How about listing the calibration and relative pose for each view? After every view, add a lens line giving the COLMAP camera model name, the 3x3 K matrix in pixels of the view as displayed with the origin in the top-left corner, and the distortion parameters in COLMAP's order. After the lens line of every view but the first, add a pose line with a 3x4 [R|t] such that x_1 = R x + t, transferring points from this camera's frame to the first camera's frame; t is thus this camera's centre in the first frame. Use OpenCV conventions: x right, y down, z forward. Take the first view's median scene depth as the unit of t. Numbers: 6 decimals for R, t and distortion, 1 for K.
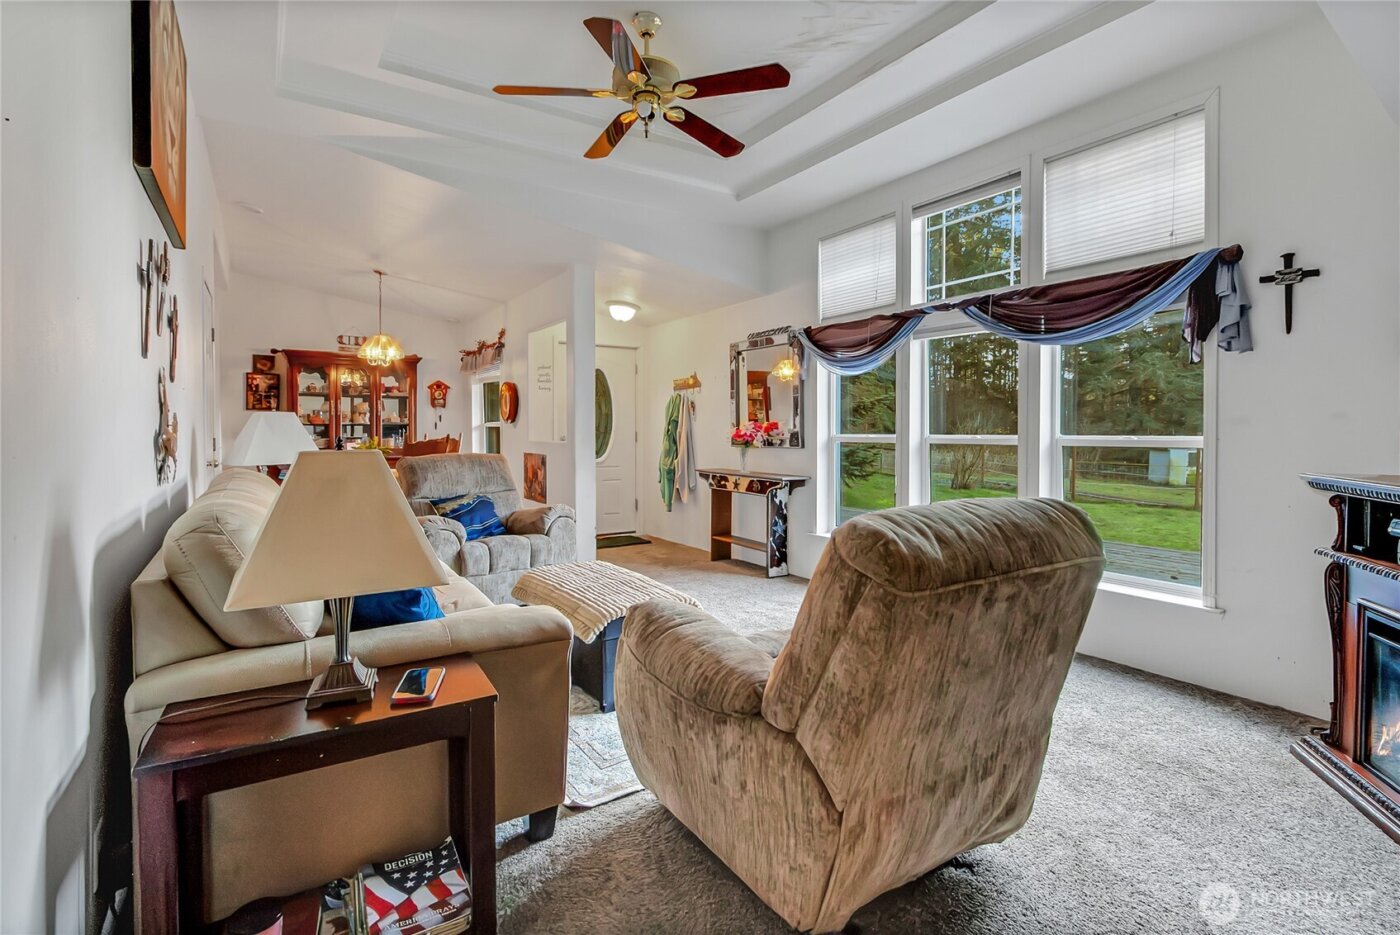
lens RADIAL K [[655.8, 0, 702.5], [0, 655.8, 443.8], [0, 0, 1]] dist [0.004809, -0.000022]
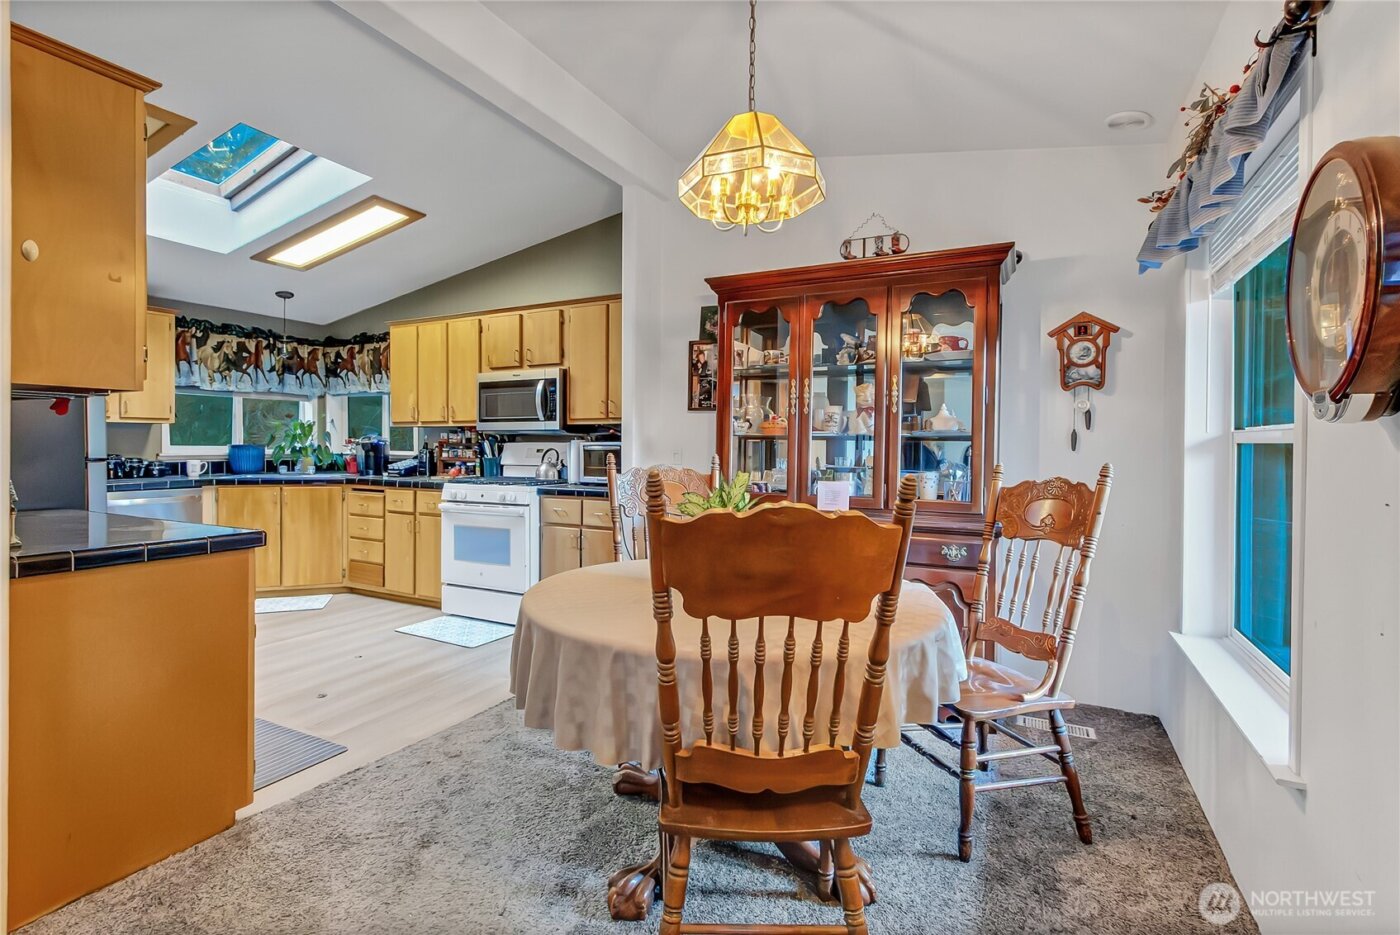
lens RADIAL K [[655.8, 0, 699.0], [0, 655.8, 441.1], [0, 0, 1]] dist [0.004809, -0.000022]
pose [[0.490655, 0.002979, -0.871349, -0.207286], [-0.019618, 0.999778, -0.007629, -0.021400], [0.871133, 0.020838, 0.490604, 0.692865]]
